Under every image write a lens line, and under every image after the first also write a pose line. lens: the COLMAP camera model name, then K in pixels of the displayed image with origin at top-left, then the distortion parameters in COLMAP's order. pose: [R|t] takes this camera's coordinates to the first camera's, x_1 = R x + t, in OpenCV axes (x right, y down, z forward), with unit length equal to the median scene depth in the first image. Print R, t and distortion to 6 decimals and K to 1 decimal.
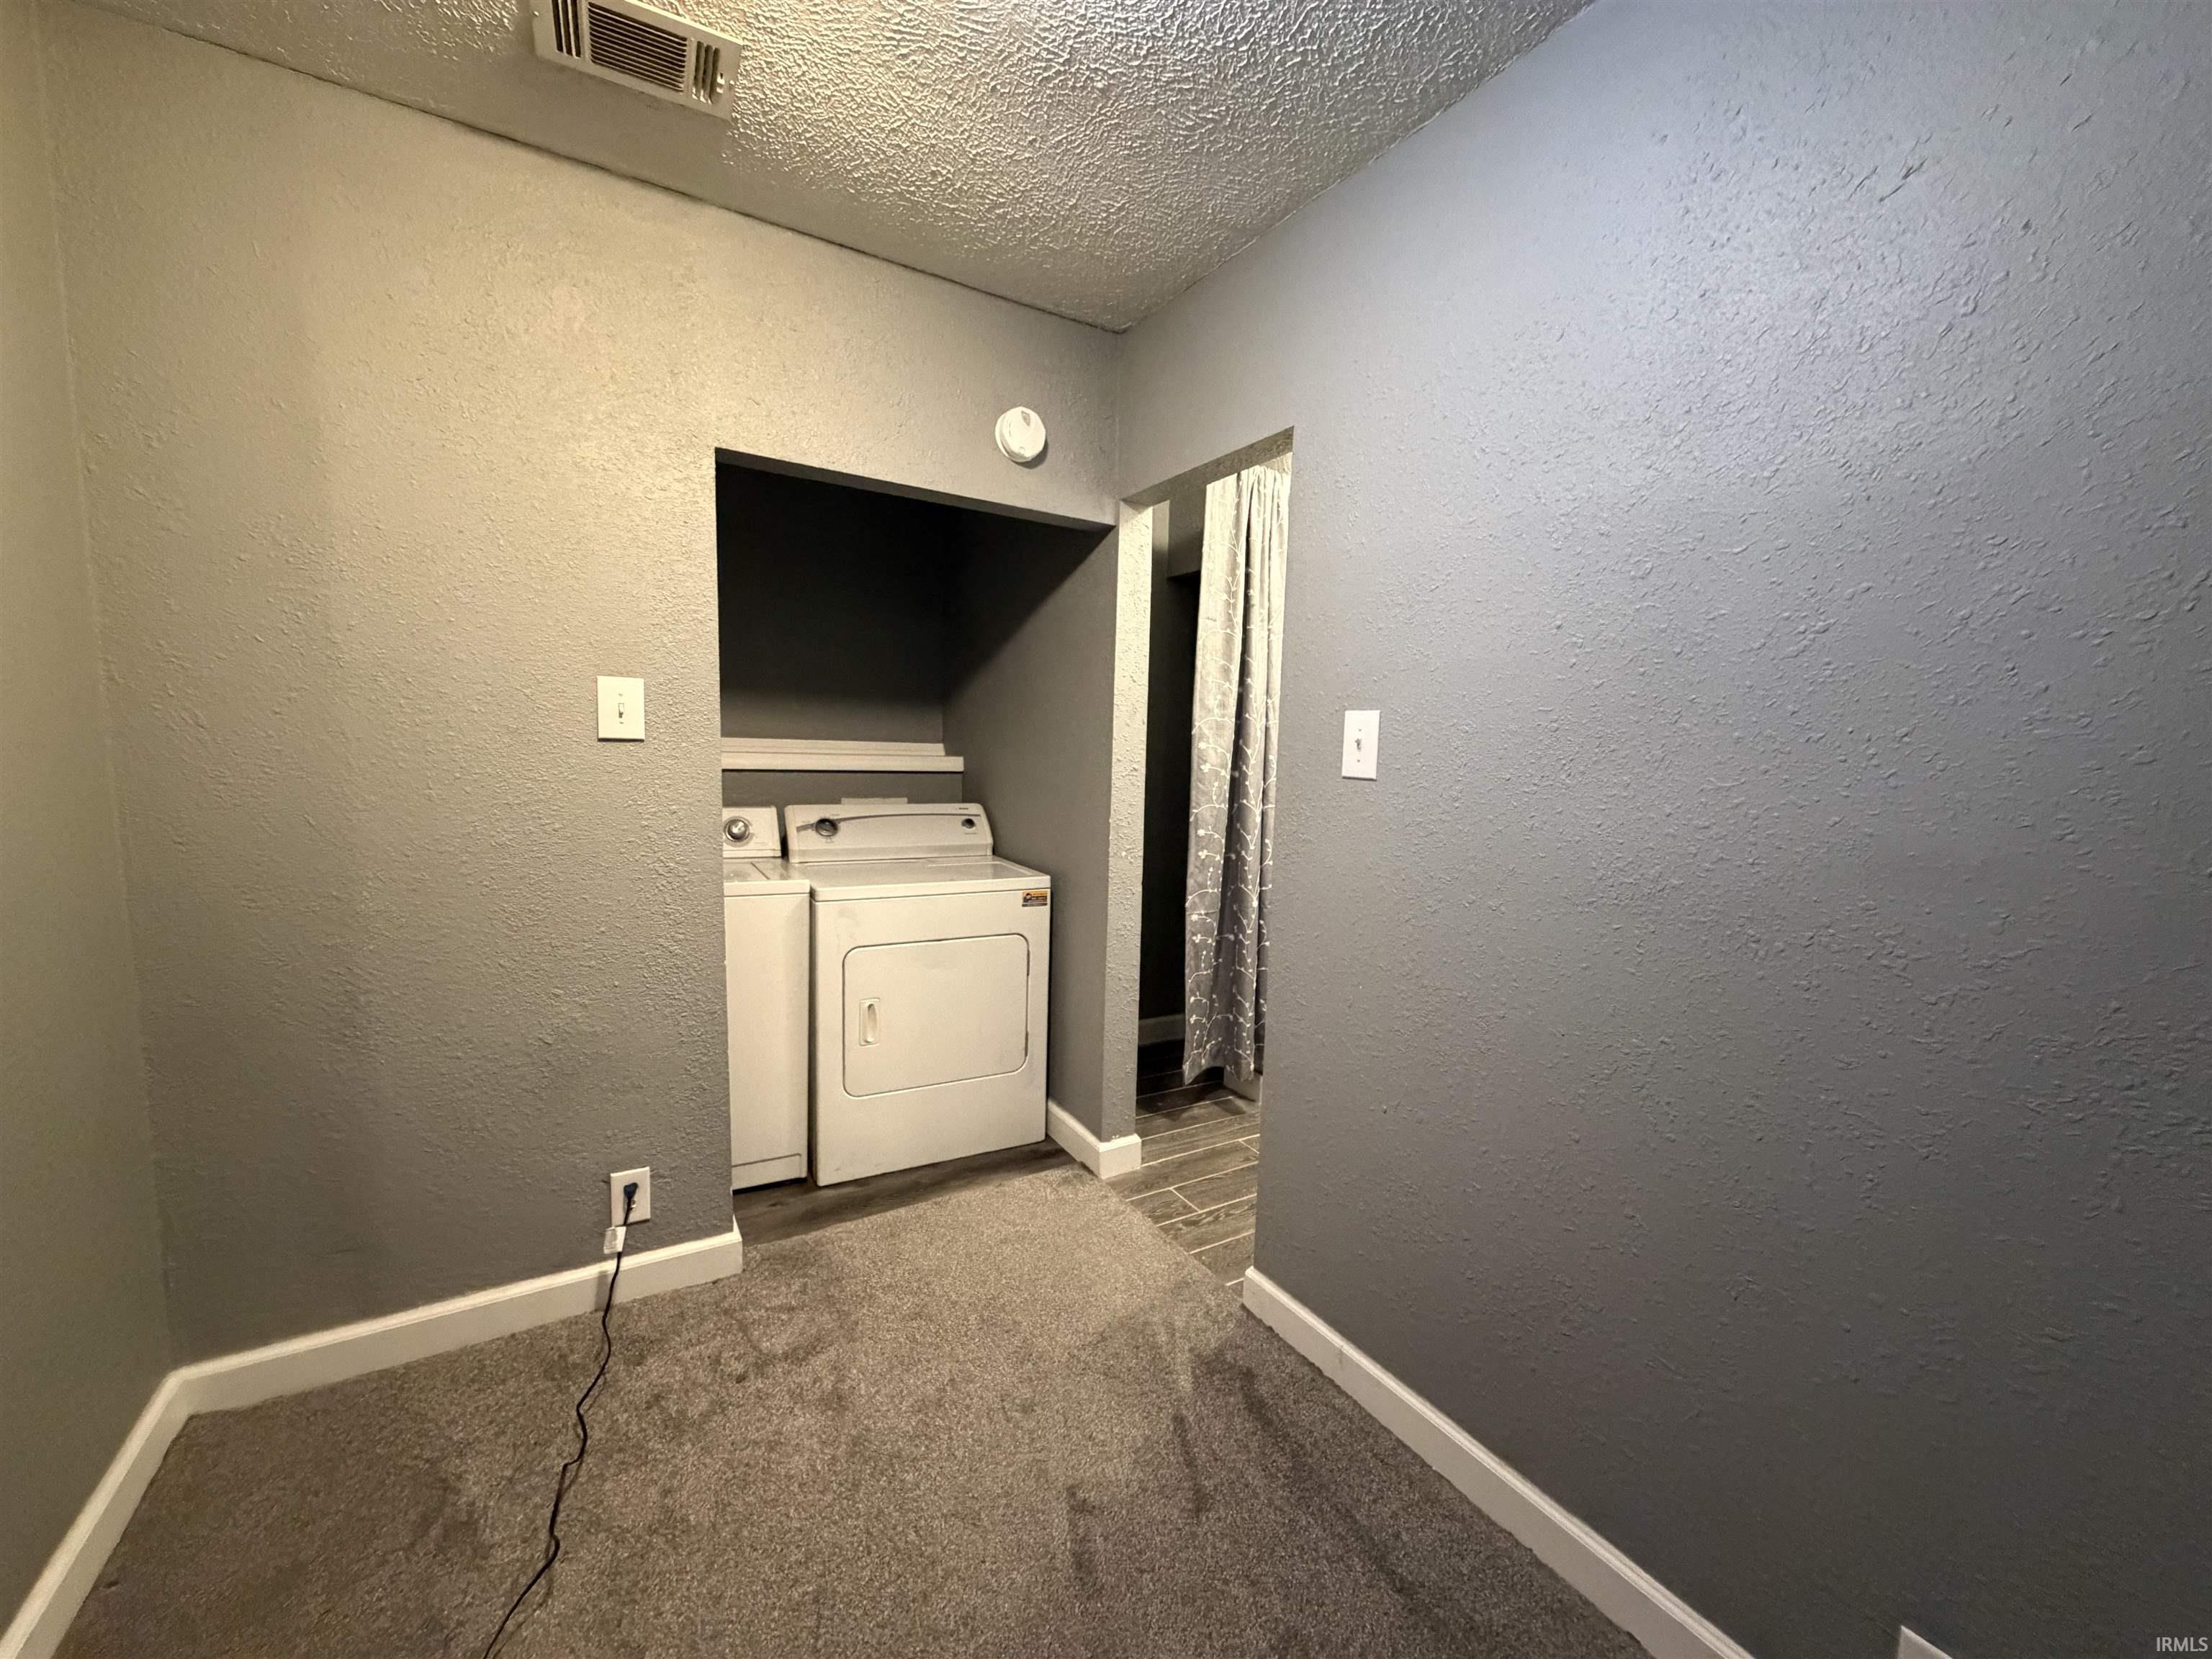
lens RADIAL K [[876.4, 0, 1106.8], [0, 876.4, 828.6], [0, 0, 1]] dist [0.000027, 0.000001]
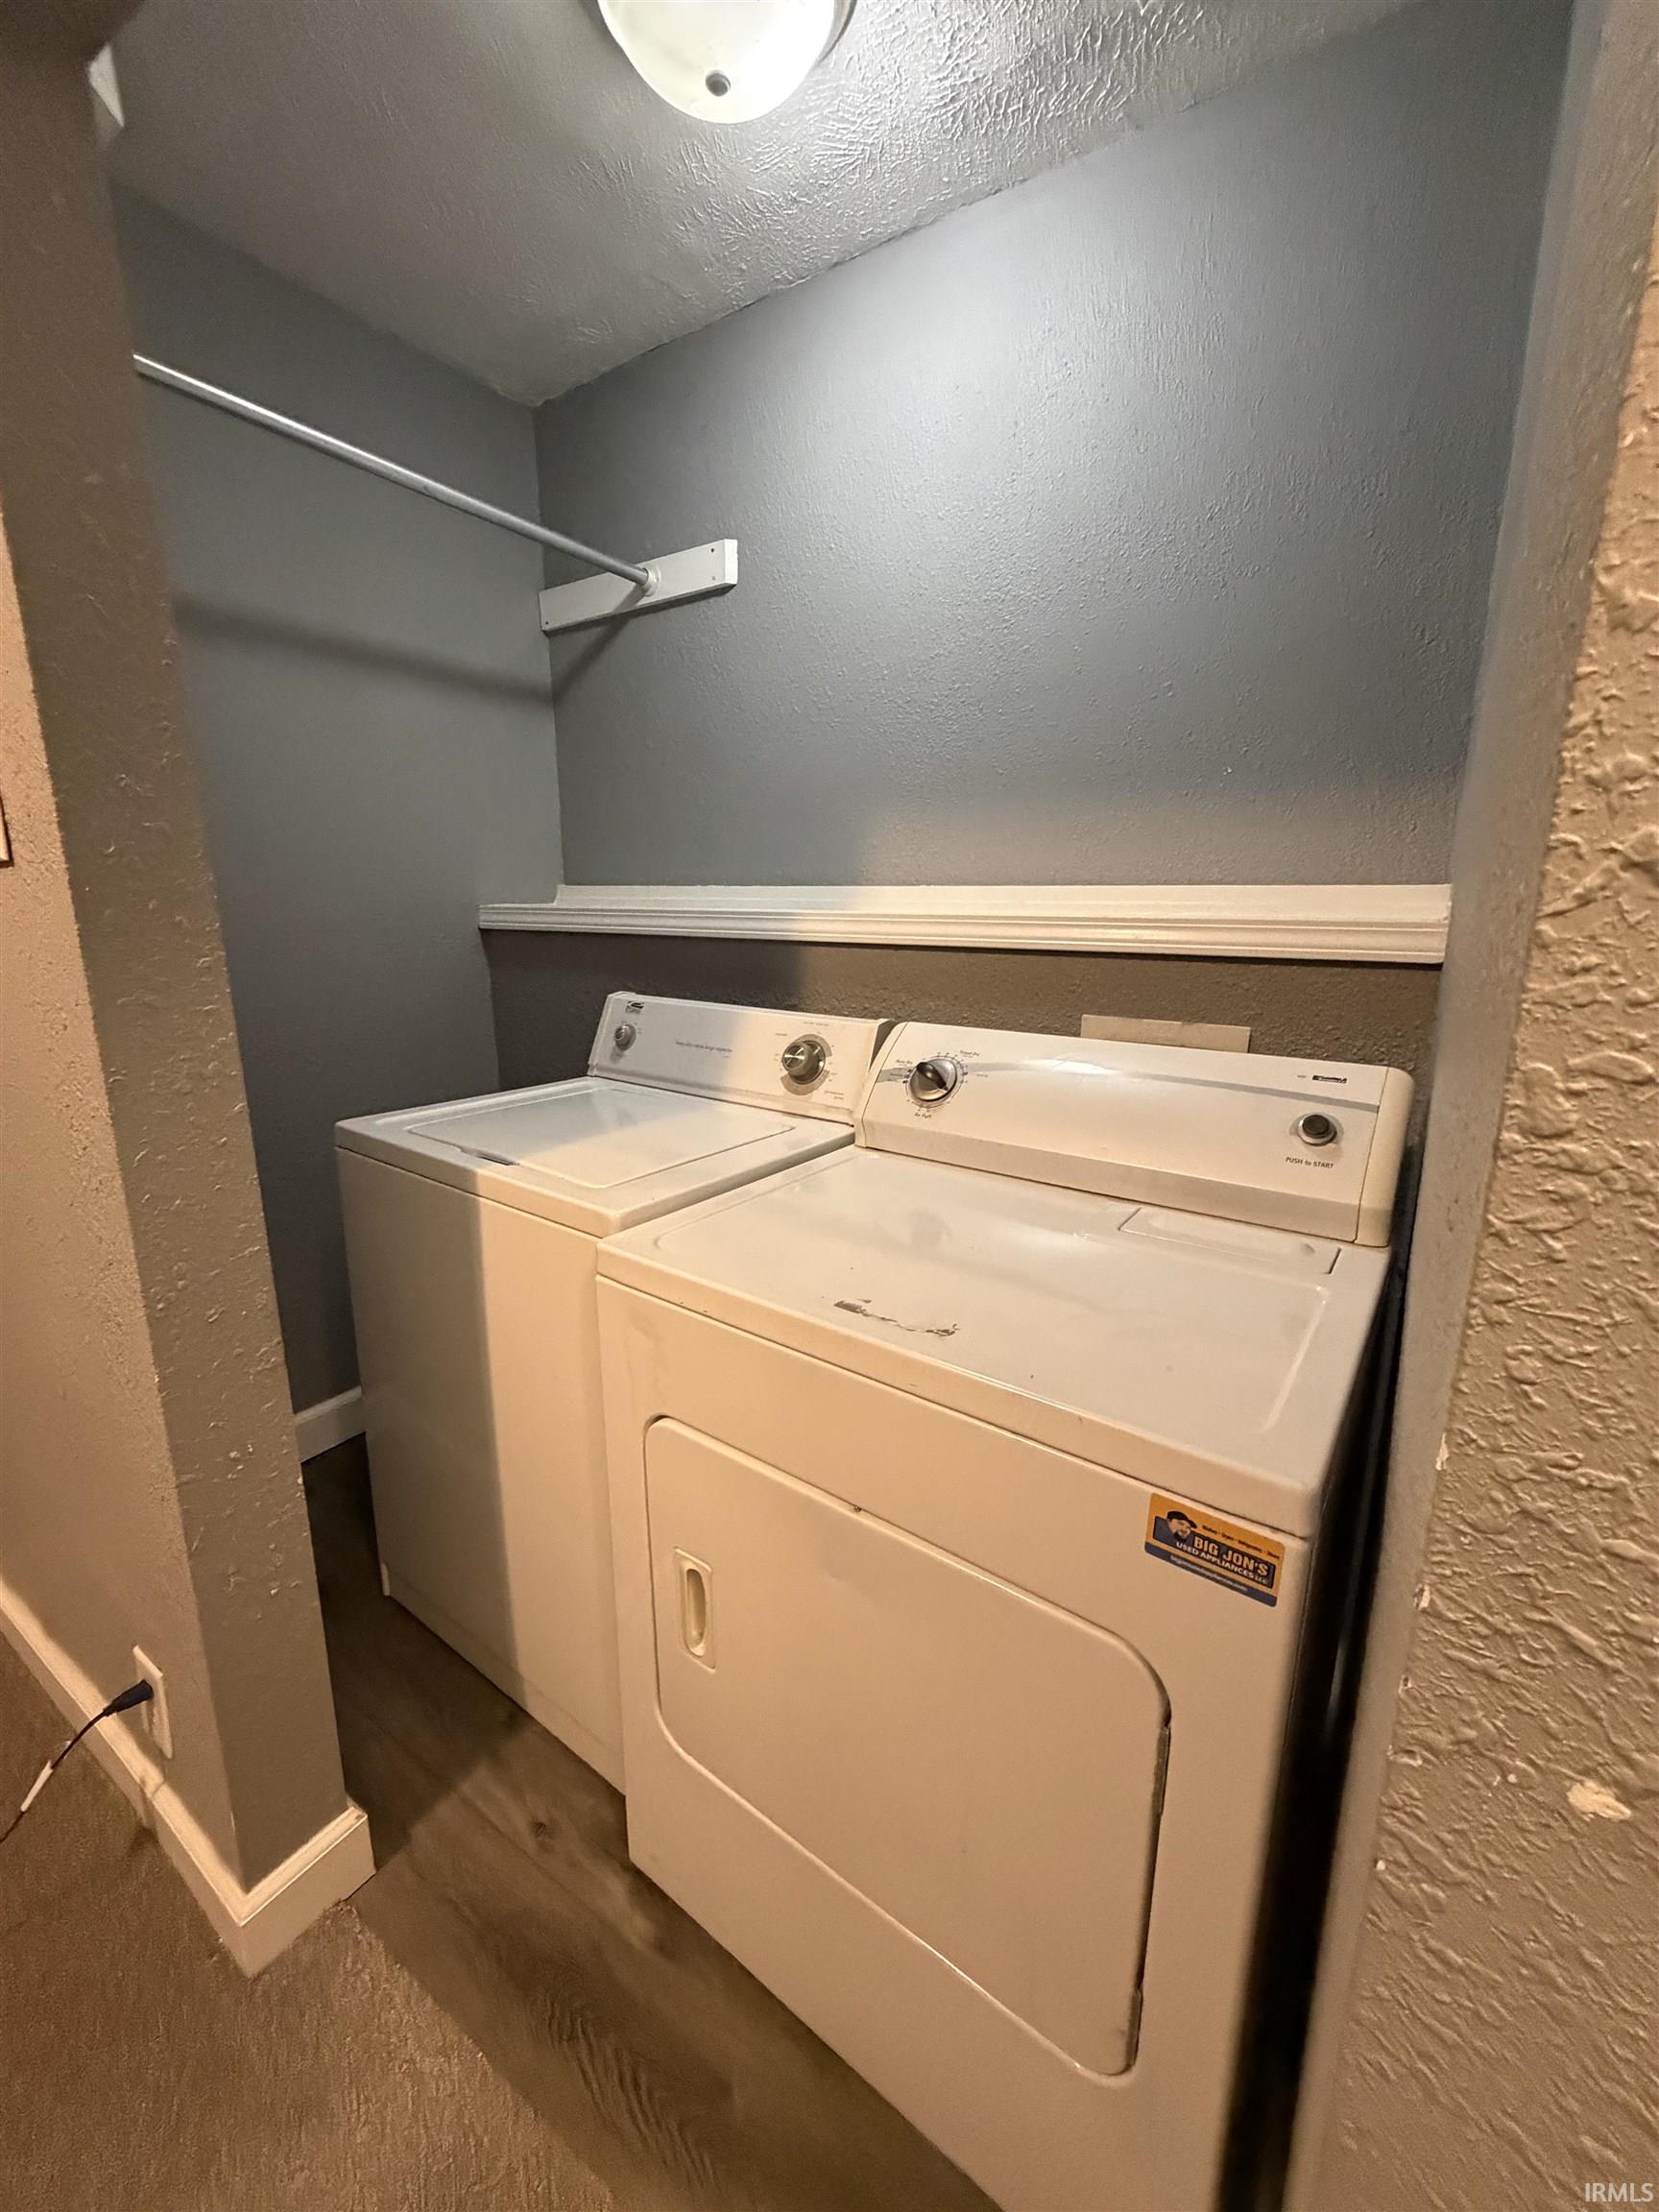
lens RADIAL K [[876.4, 0, 828.8], [0, 876.4, 1108.9], [0, 0, 1]] dist [0.000027, 0.000001]
pose [[0.412773, 0.173323, -0.894191, 0.054212], [-0.084599, 0.984780, 0.151830, -0.052963], [0.906897, 0.012976, 0.421153, 0.819131]]
